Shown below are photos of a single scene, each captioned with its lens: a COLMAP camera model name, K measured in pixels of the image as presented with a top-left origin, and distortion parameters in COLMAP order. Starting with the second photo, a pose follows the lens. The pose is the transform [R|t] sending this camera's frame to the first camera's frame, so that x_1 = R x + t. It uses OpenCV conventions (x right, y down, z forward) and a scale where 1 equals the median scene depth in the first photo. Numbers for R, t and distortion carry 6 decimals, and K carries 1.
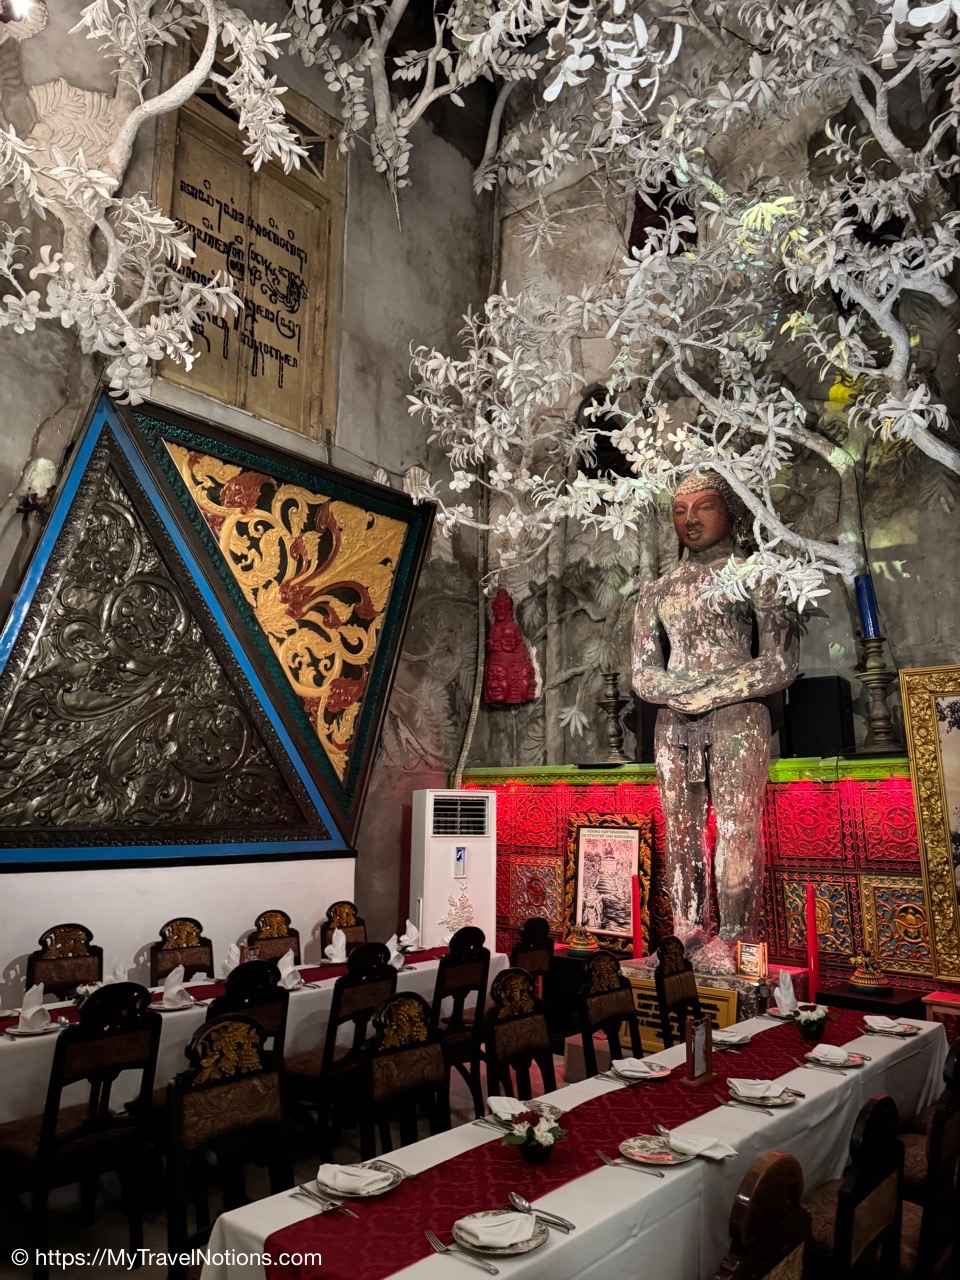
lens RADIAL K [[890.4, 0, 480.0], [0, 890.4, 640.0], [0, 0, 1]] dist [0.173010, -0.357819]
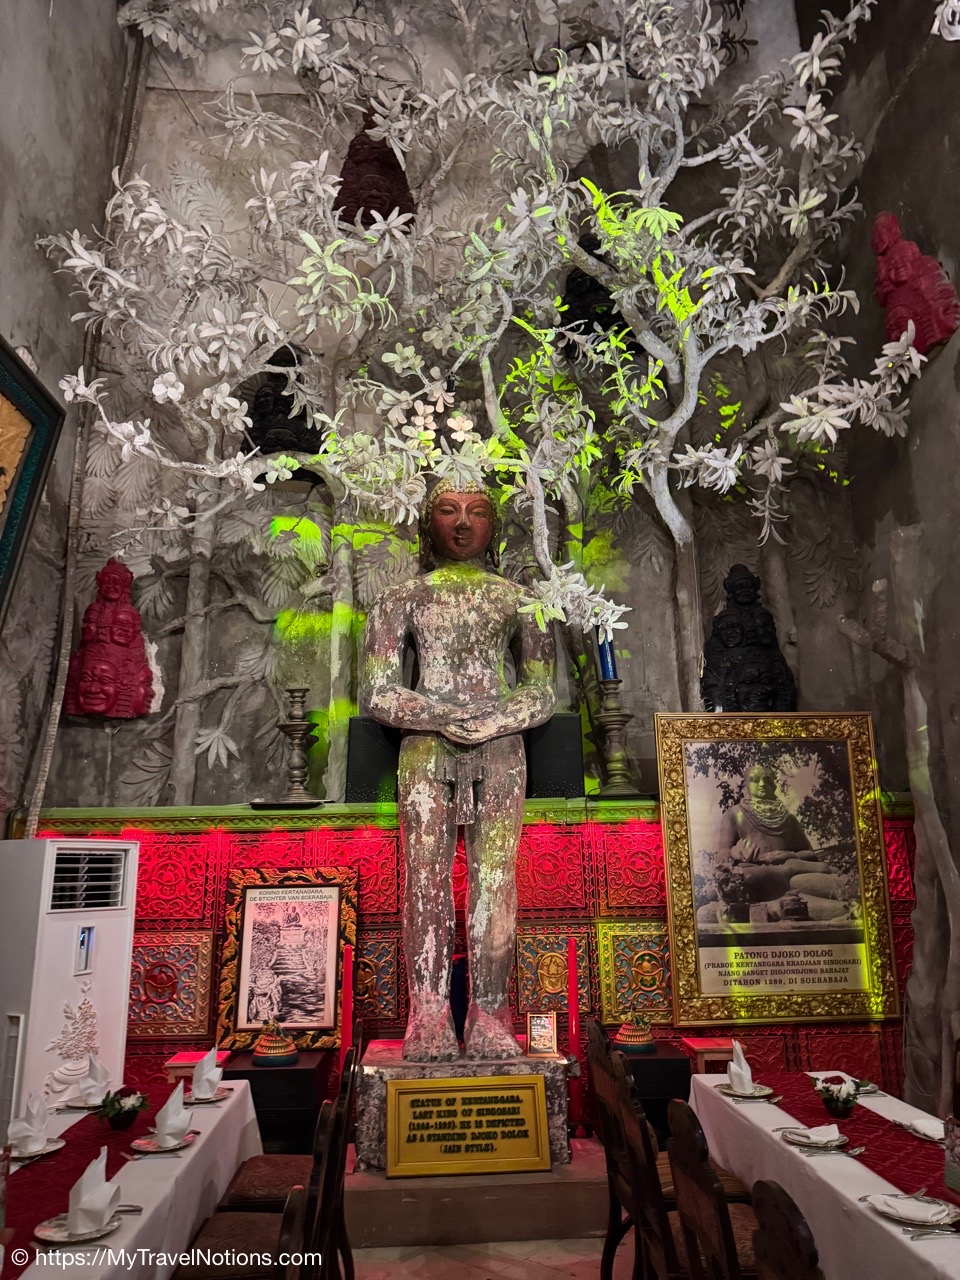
lens RADIAL K [[890.4, 0, 480.0], [0, 890.4, 640.0], [0, 0, 1]] dist [0.173010, -0.357819]
pose [[0.719545, 0.146945, 0.678721, -0.323950], [-0.109277, 0.989139, -0.098301, 0.062669], [-0.685794, -0.003437, 0.727787, 0.350605]]
